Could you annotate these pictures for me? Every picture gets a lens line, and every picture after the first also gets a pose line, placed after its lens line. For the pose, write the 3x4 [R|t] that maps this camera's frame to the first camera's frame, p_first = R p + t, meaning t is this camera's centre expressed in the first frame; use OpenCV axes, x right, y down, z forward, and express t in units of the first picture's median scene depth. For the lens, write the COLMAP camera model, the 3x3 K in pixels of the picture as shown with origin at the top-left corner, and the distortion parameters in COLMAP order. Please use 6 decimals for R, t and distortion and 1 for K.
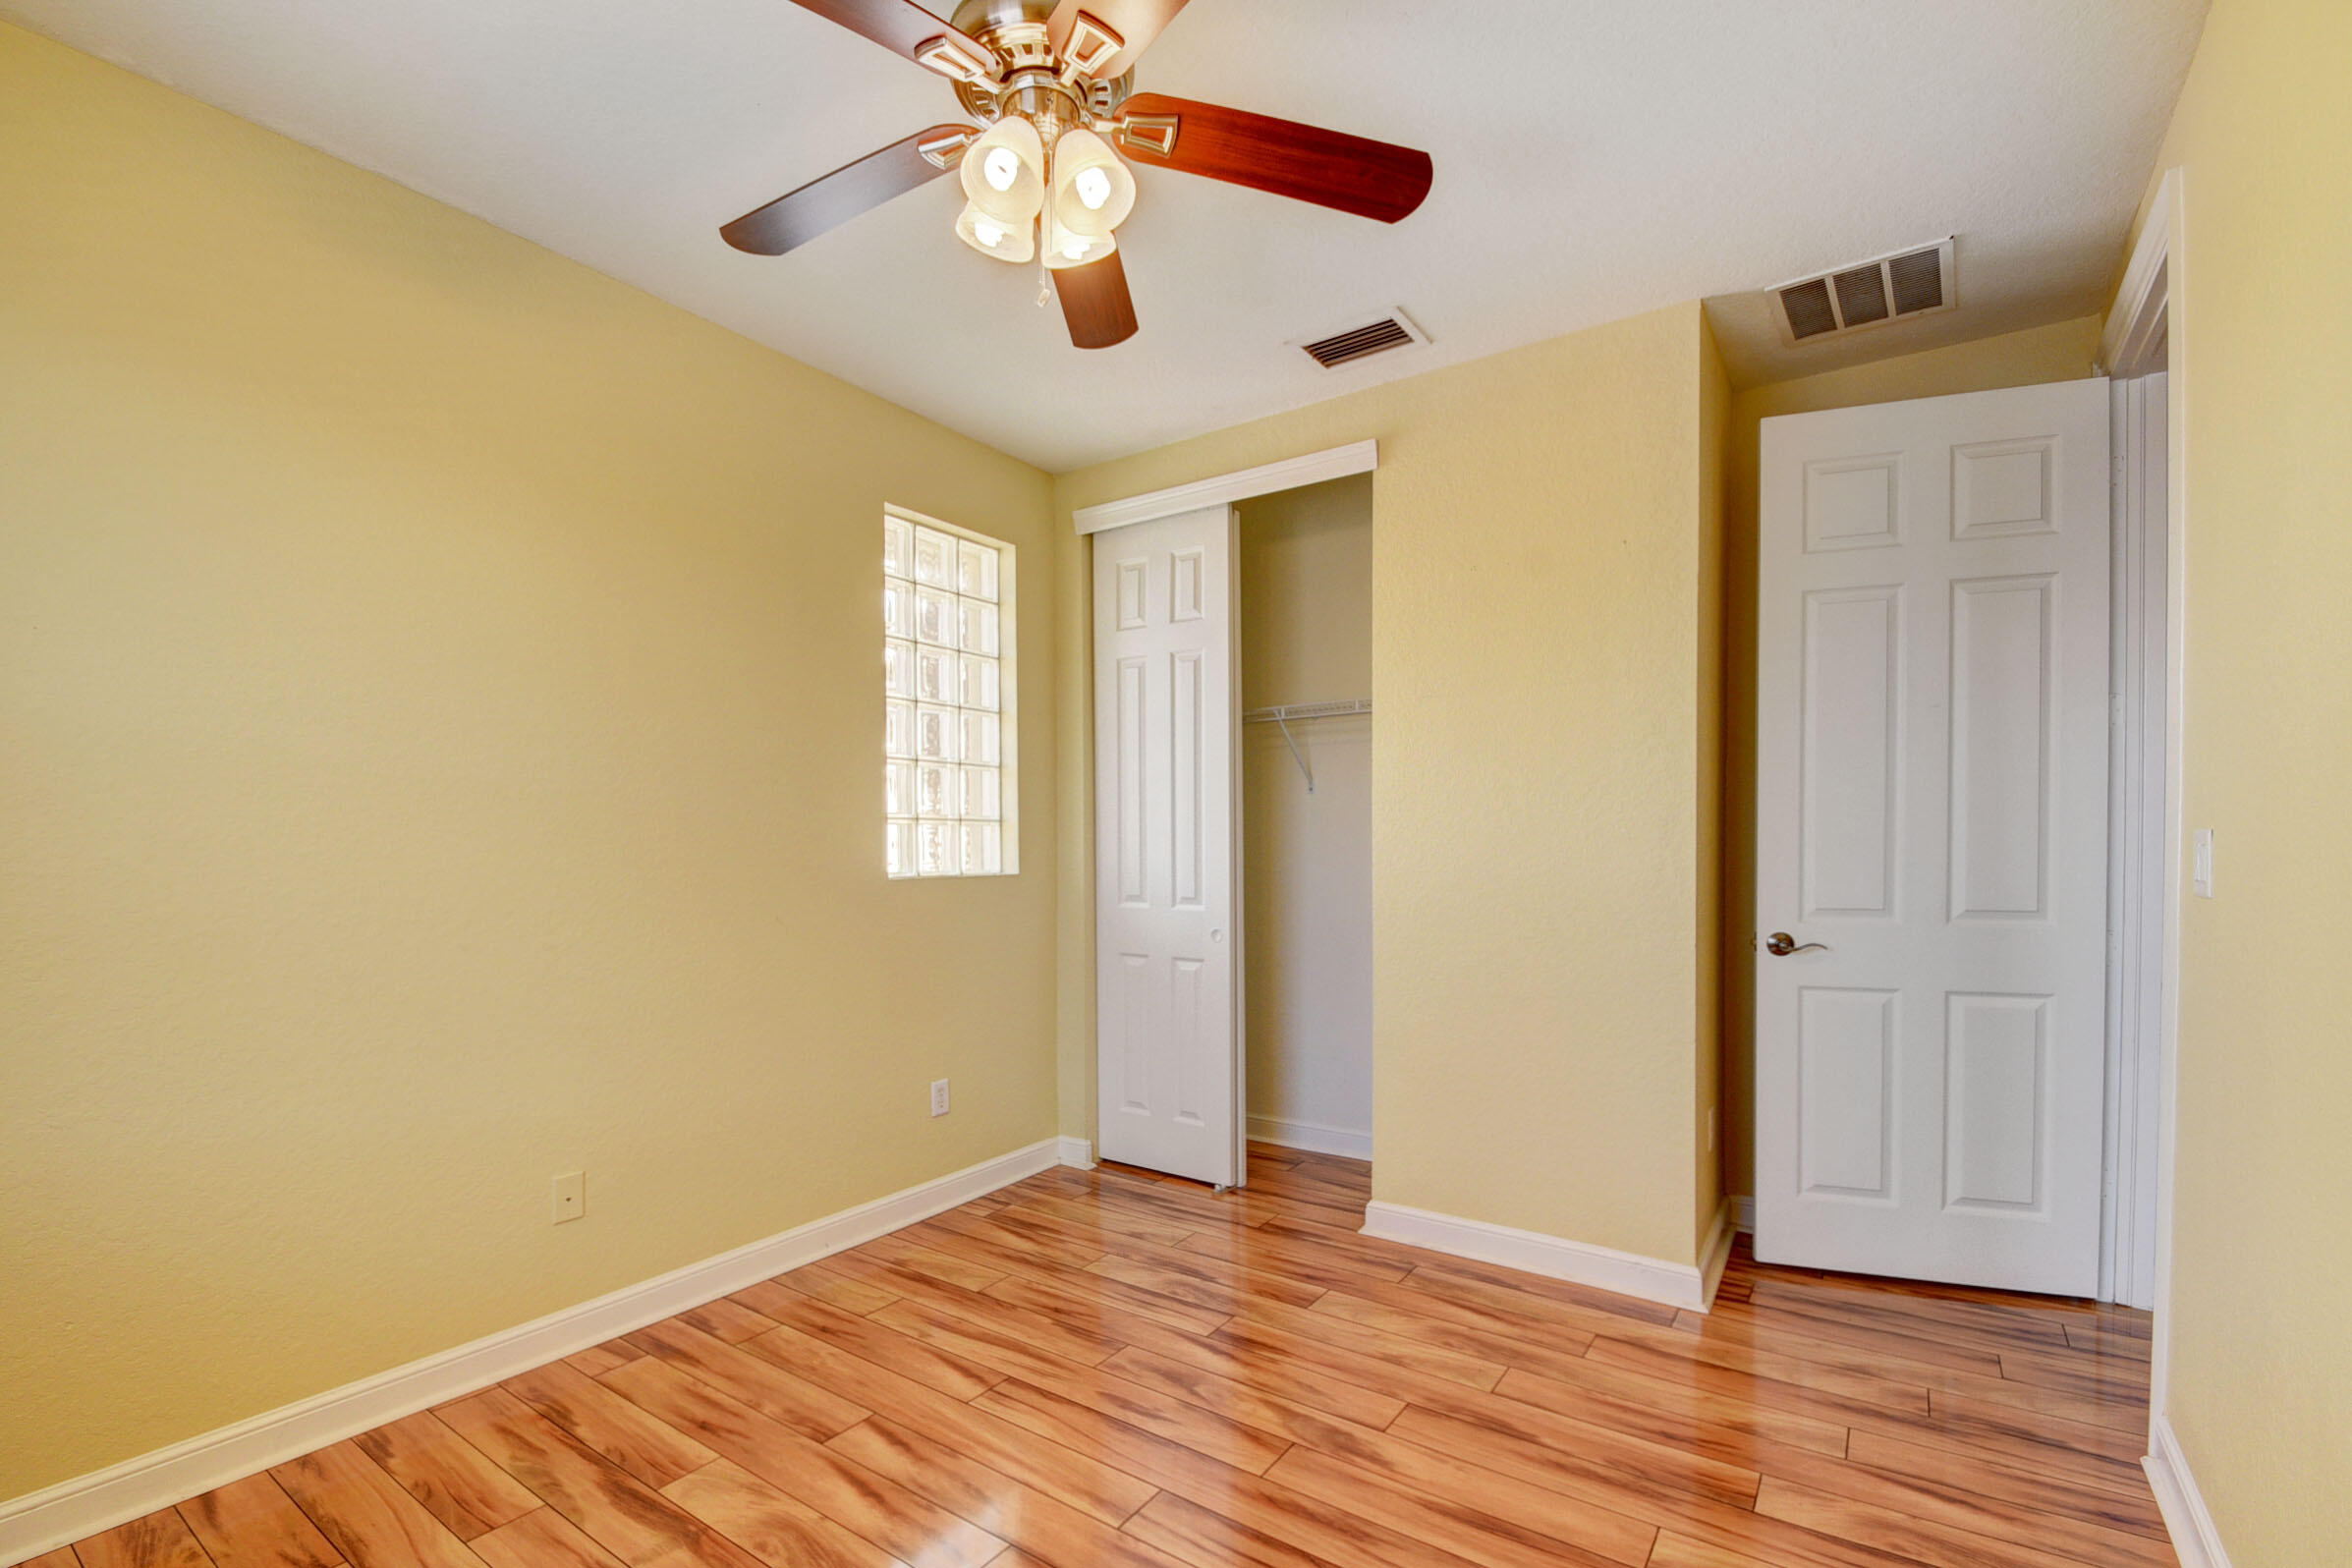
lens RADIAL K [[1060.4, 0, 1174.0], [0, 1060.4, 870.4], [0, 0, 1]] dist [0.002684, -0.000858]
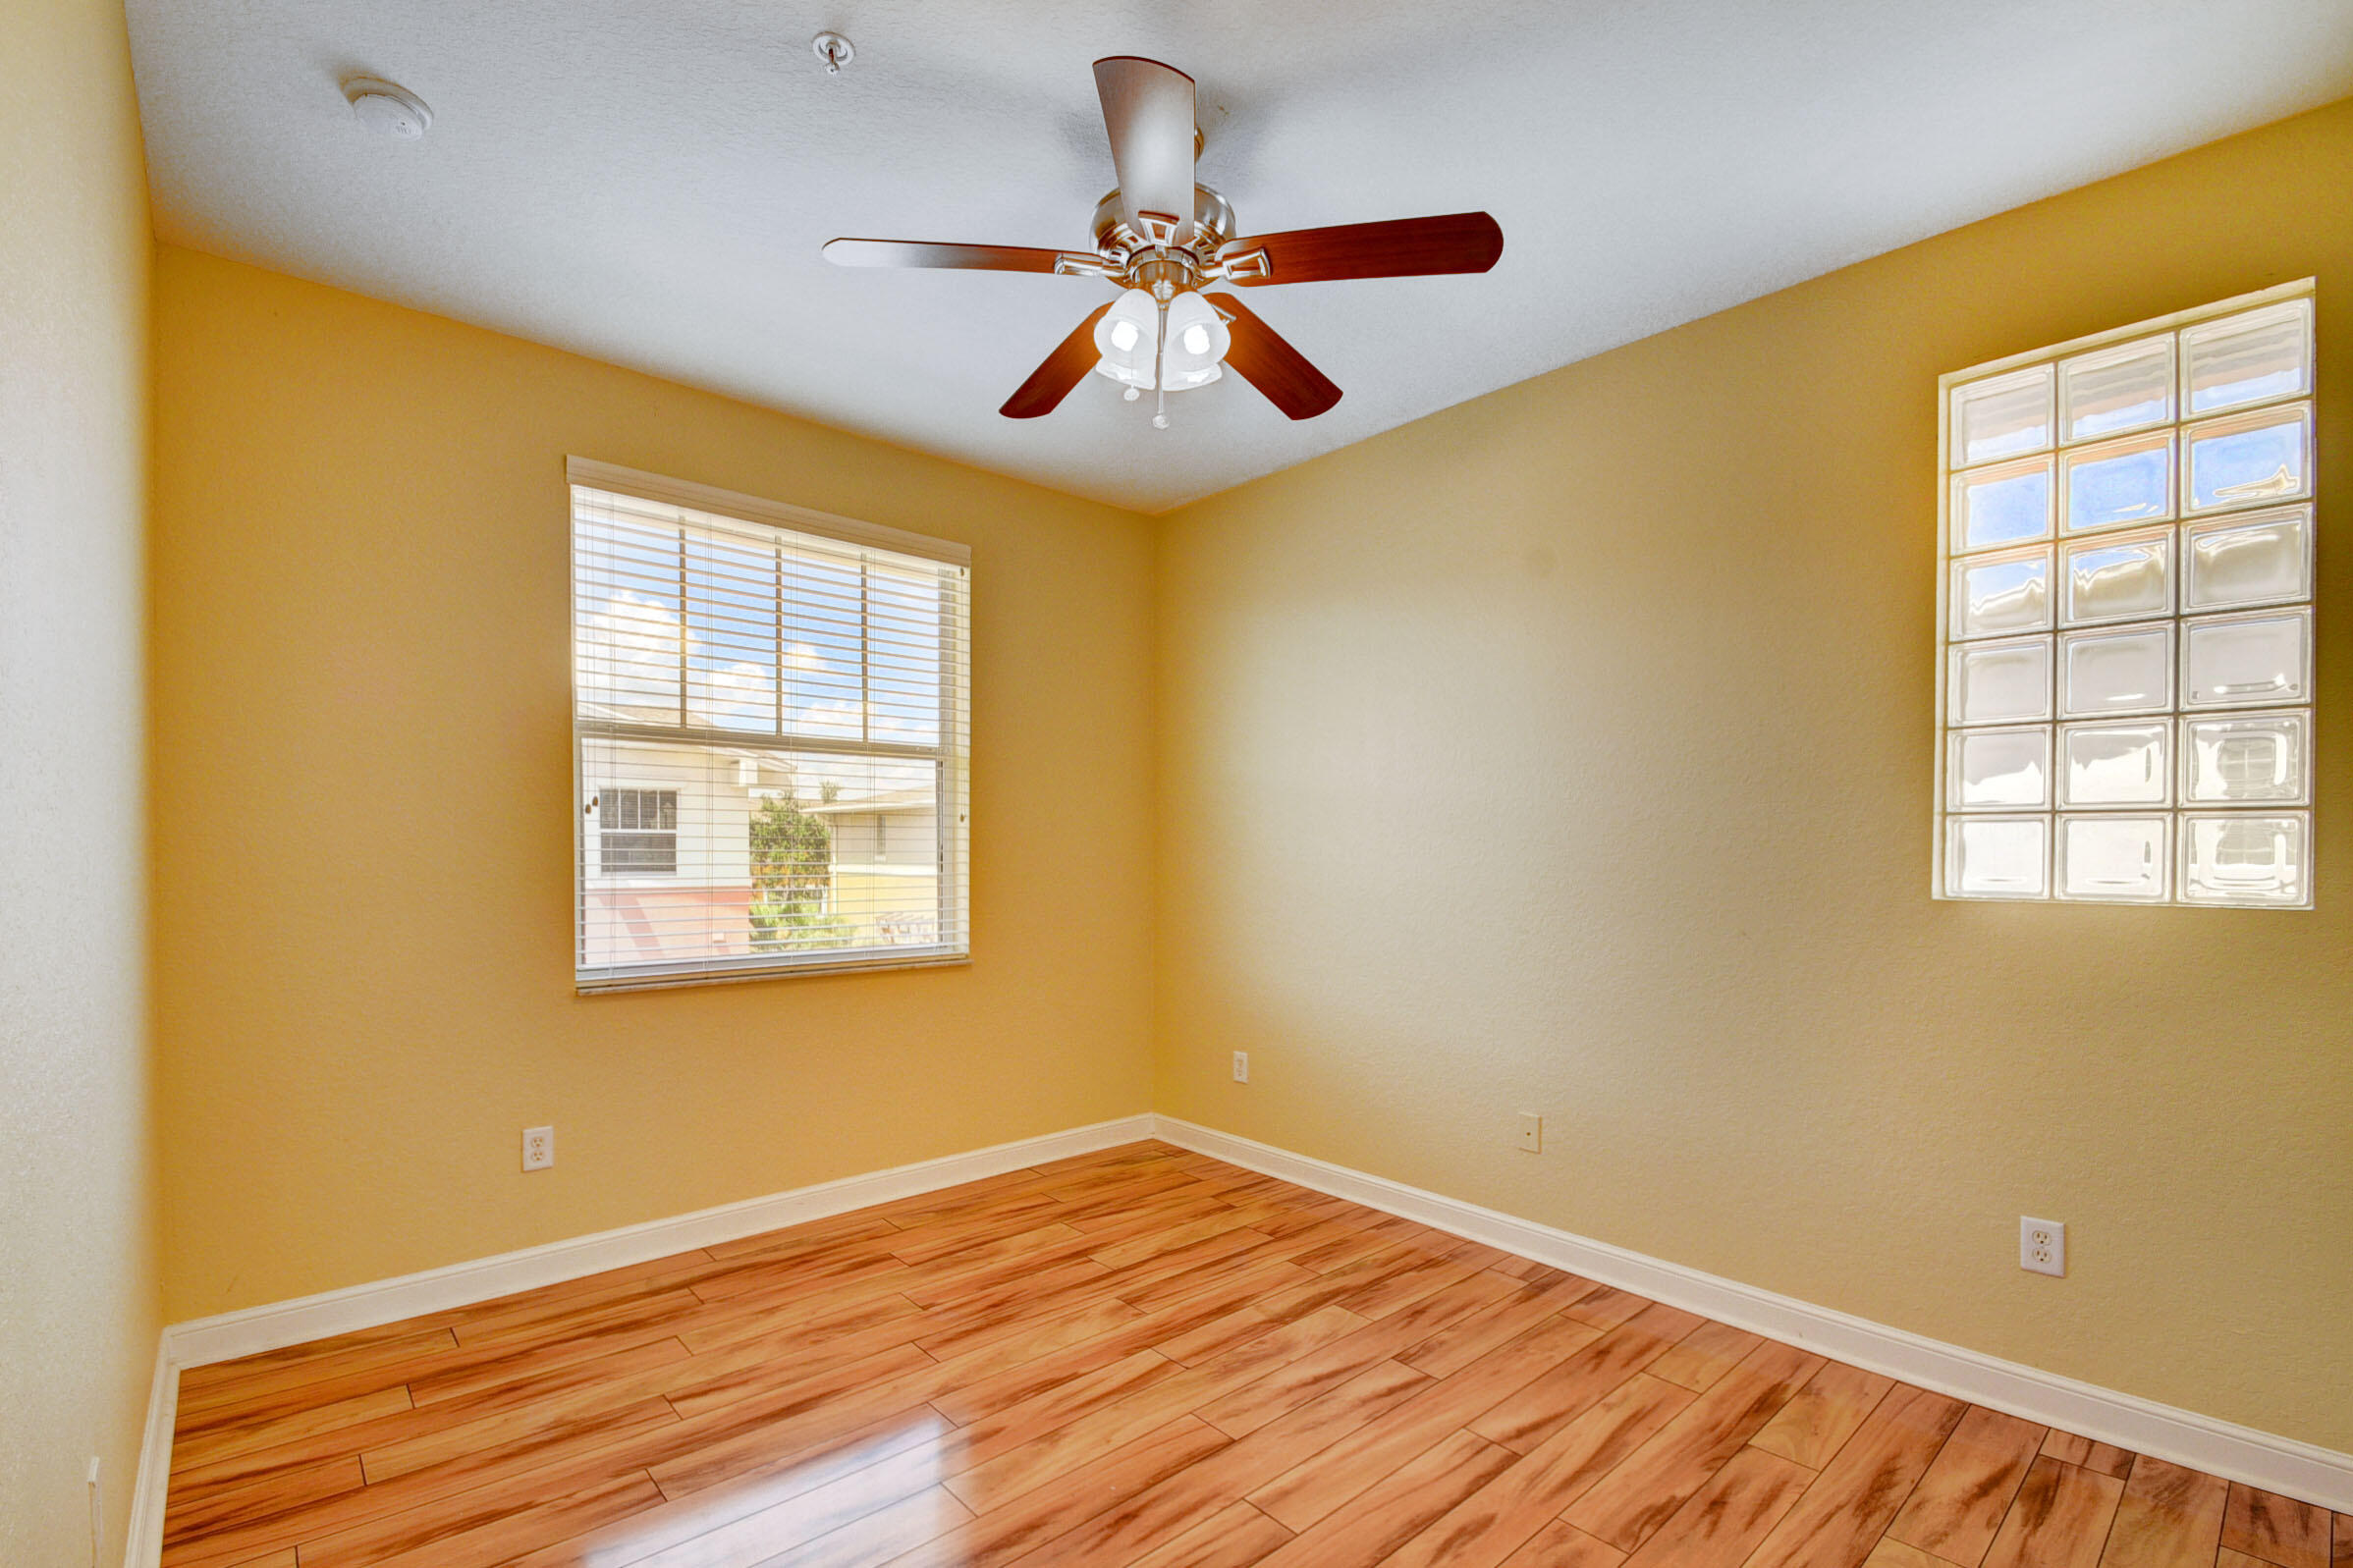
lens RADIAL K [[1060.7, 0, 1174.5], [0, 1060.7, 870.5], [0, 0, 1]] dist [0.002684, -0.000858]
pose [[-0.273979, 0.013290, -0.961644, 0.675077], [-0.018964, 0.999635, 0.019218, -0.019430], [0.961549, 0.023502, -0.273627, 0.835334]]
